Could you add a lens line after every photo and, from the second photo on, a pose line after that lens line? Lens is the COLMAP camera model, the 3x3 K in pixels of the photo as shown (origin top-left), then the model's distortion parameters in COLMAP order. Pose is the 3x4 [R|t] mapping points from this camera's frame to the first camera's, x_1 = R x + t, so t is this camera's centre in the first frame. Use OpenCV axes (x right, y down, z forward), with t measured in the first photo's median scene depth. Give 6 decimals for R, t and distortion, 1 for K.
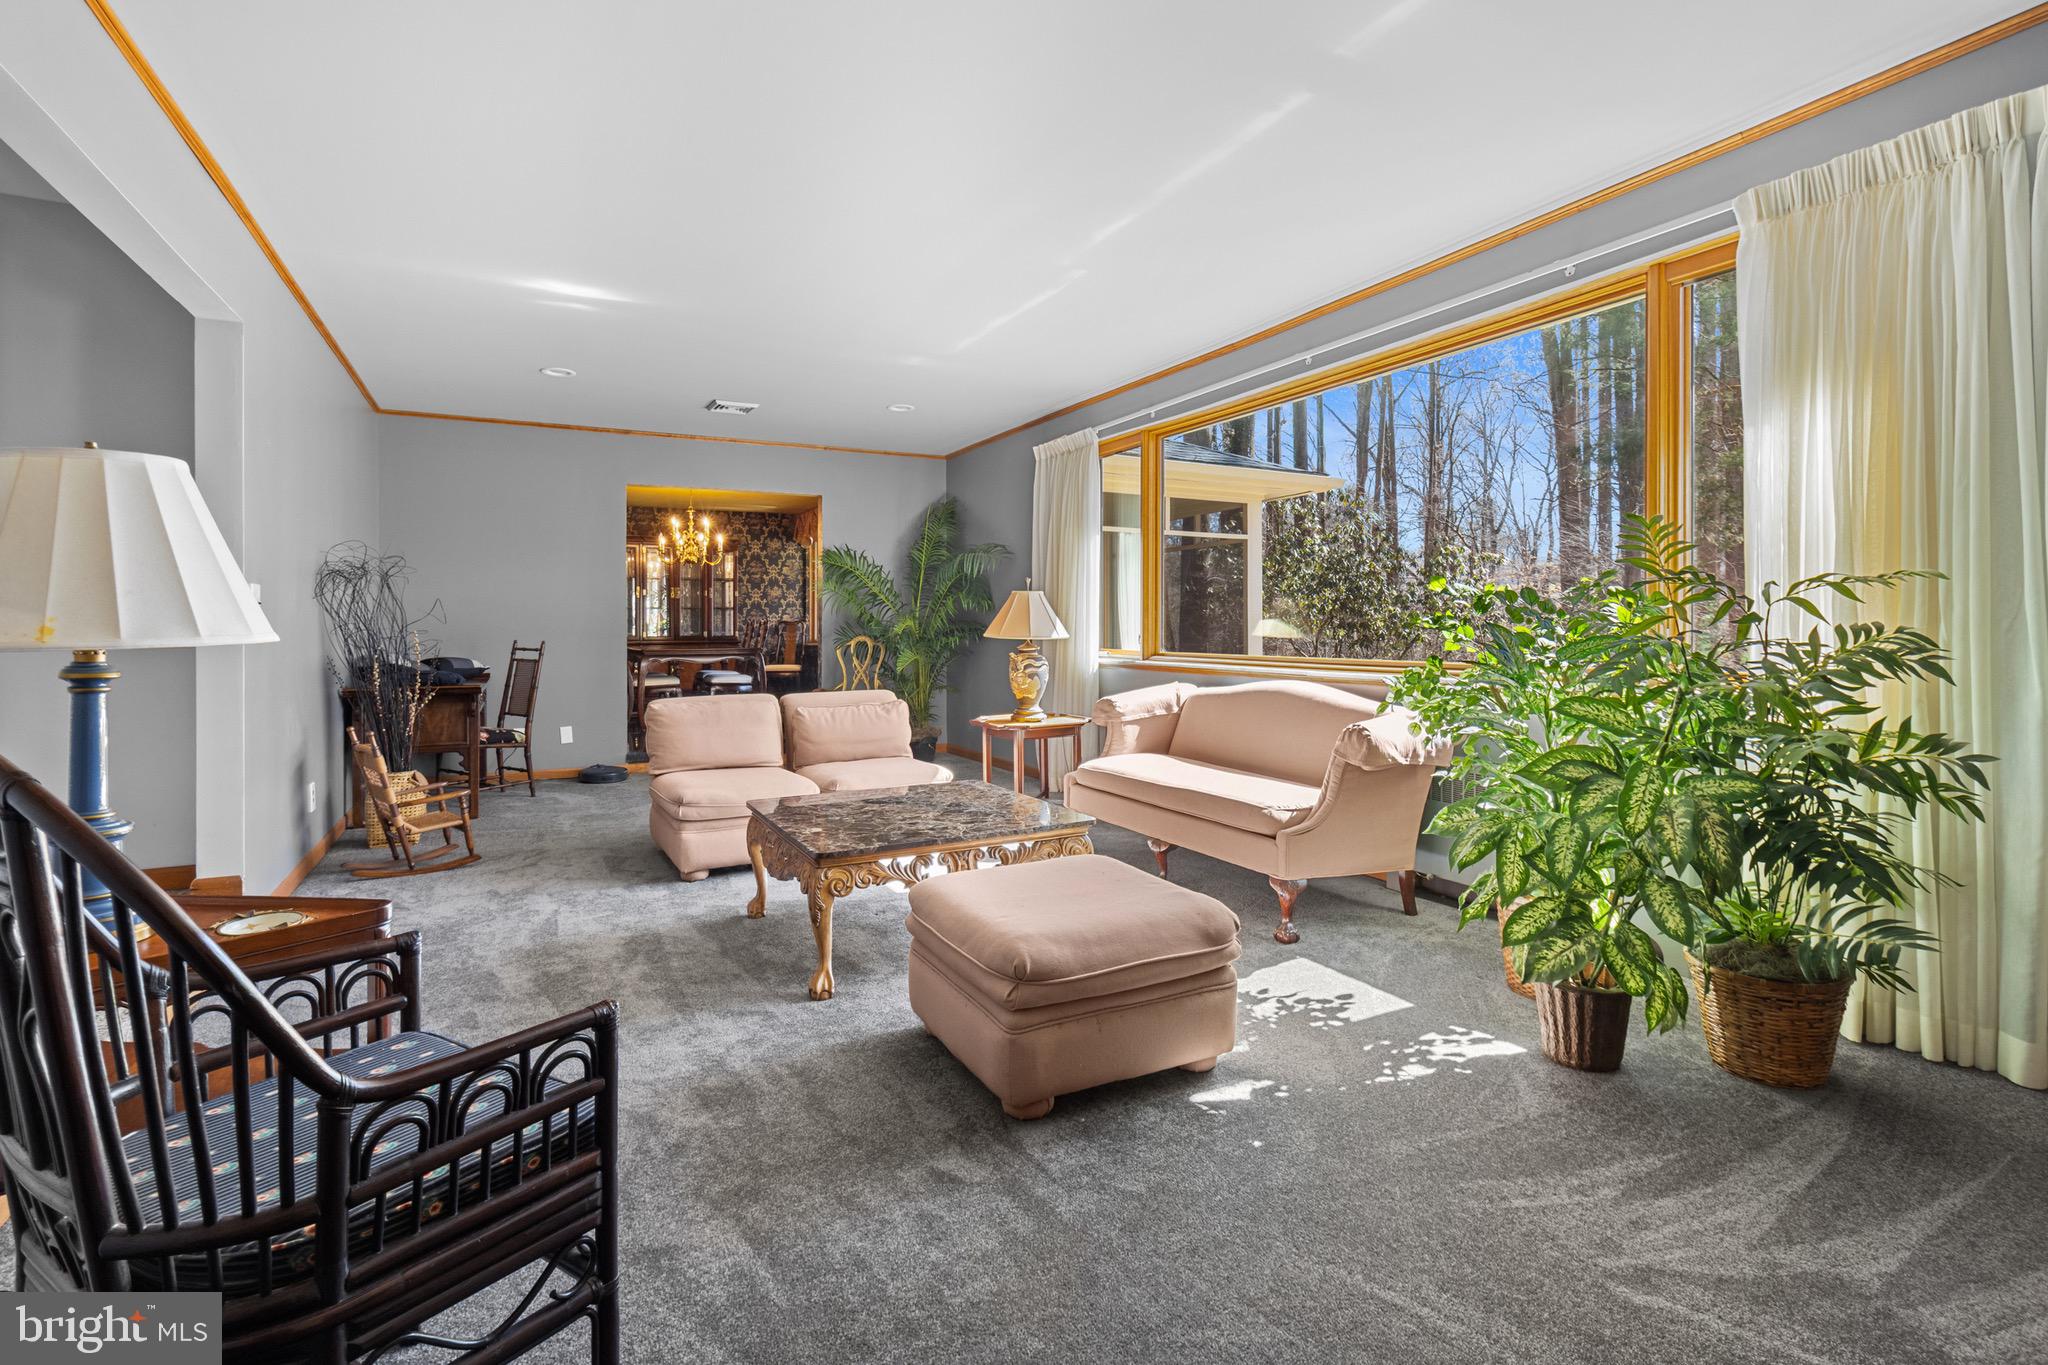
lens RADIAL K [[957.5, 0, 1023.7], [0, 957.5, 639.9], [0, 0, 1]] dist [-0.002525, -0.000126]
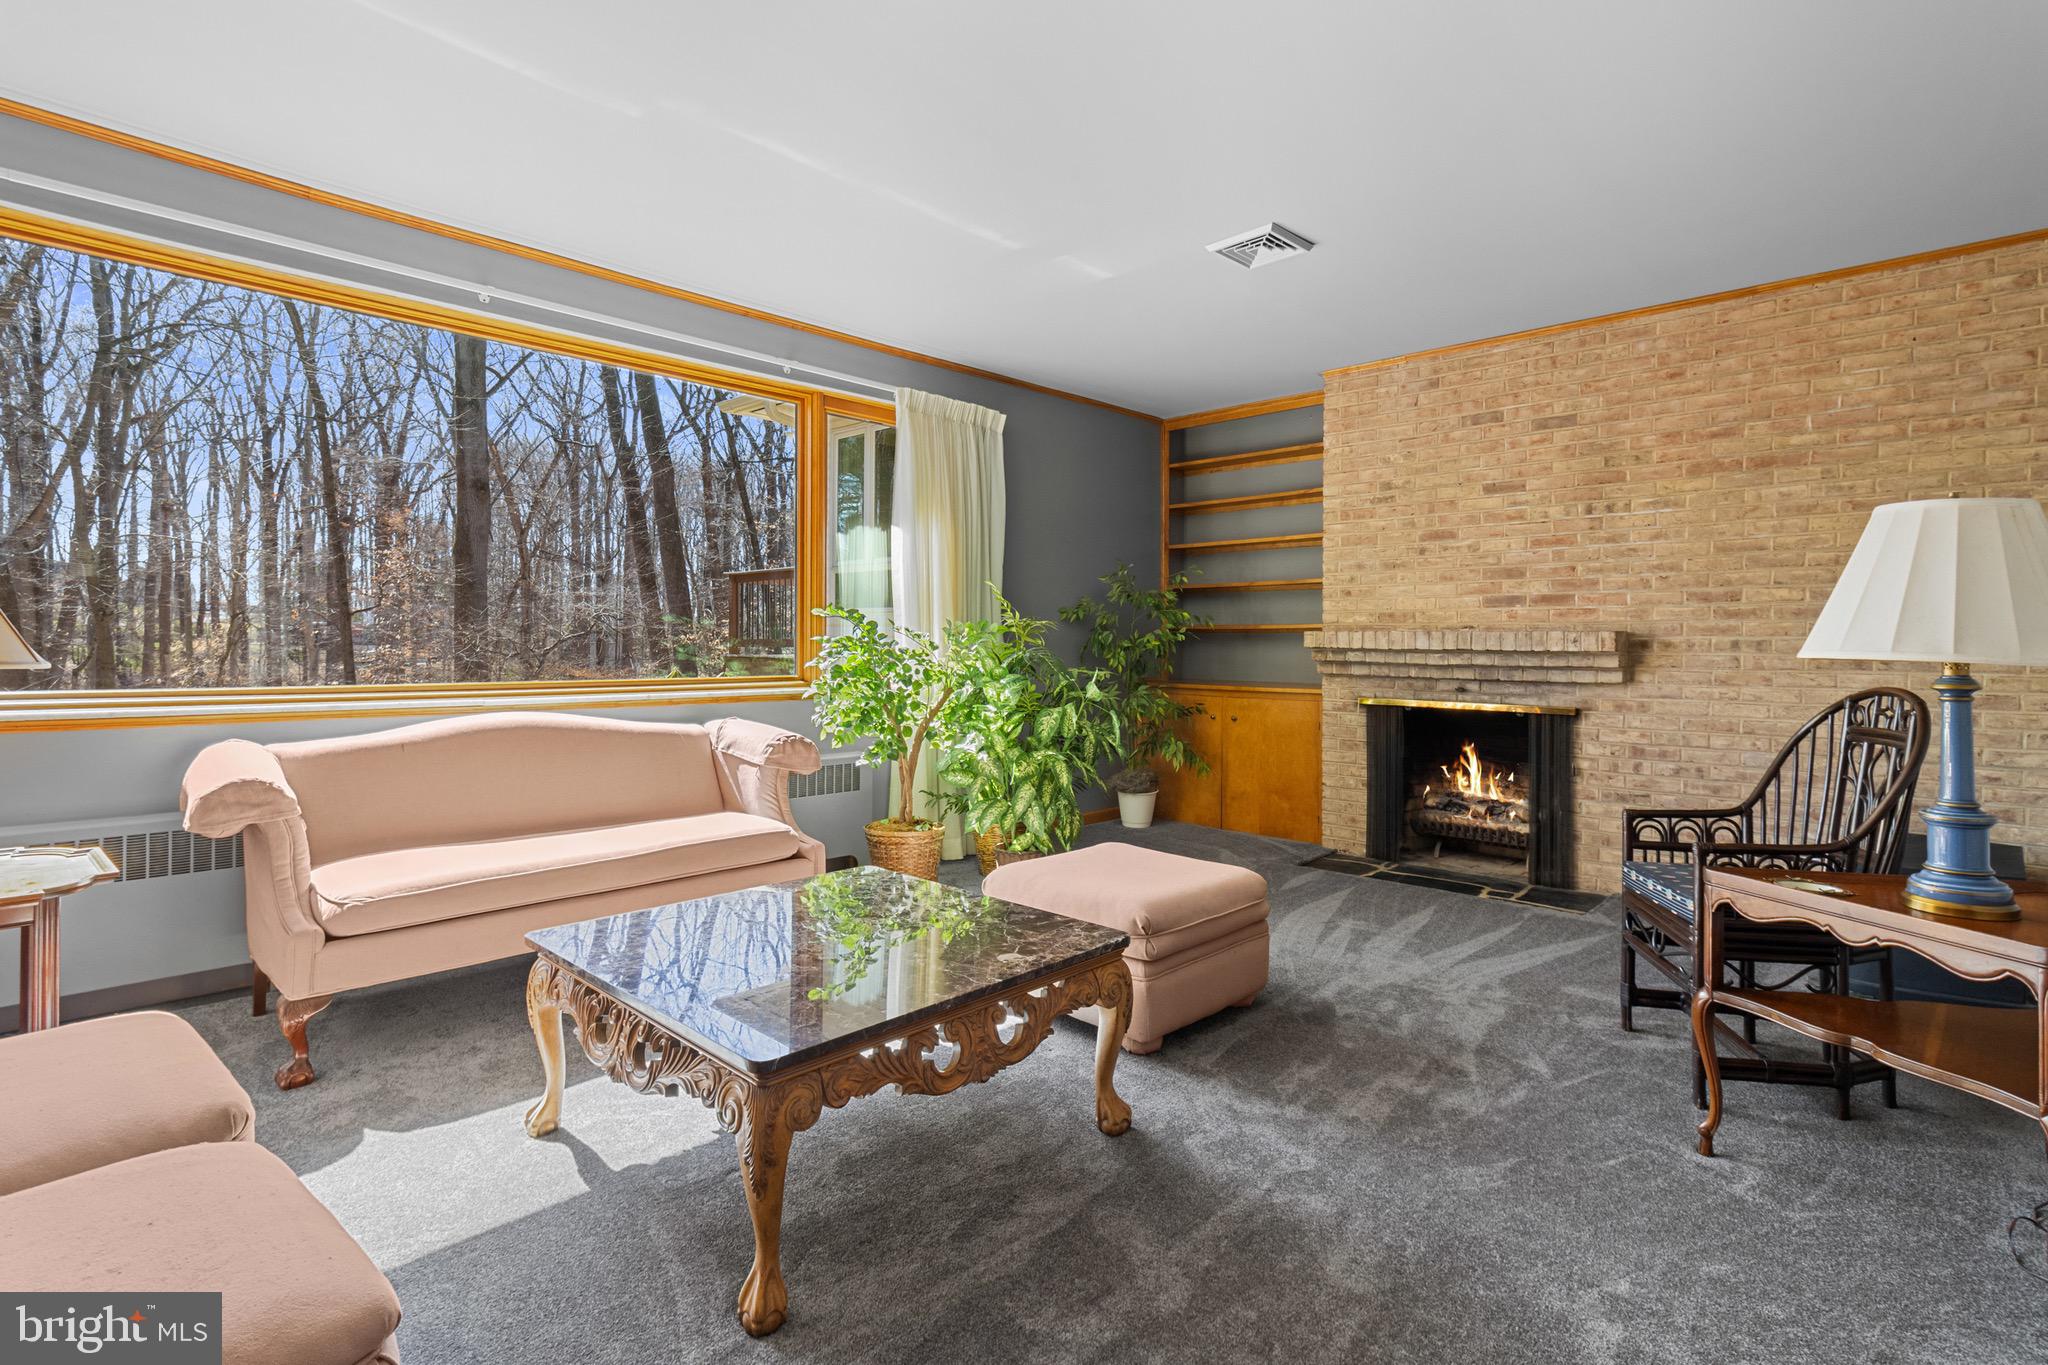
lens RADIAL K [[982.2, 0, 1025.2], [0, 982.2, 652.3], [0, 0, 1]] dist [-0.001290, 0.000413]
pose [[-0.317416, -0.004136, 0.948277, -0.504727], [0.006956, 0.999953, 0.006690, -0.006882], [-0.948261, 0.008720, -0.317373, 0.713069]]
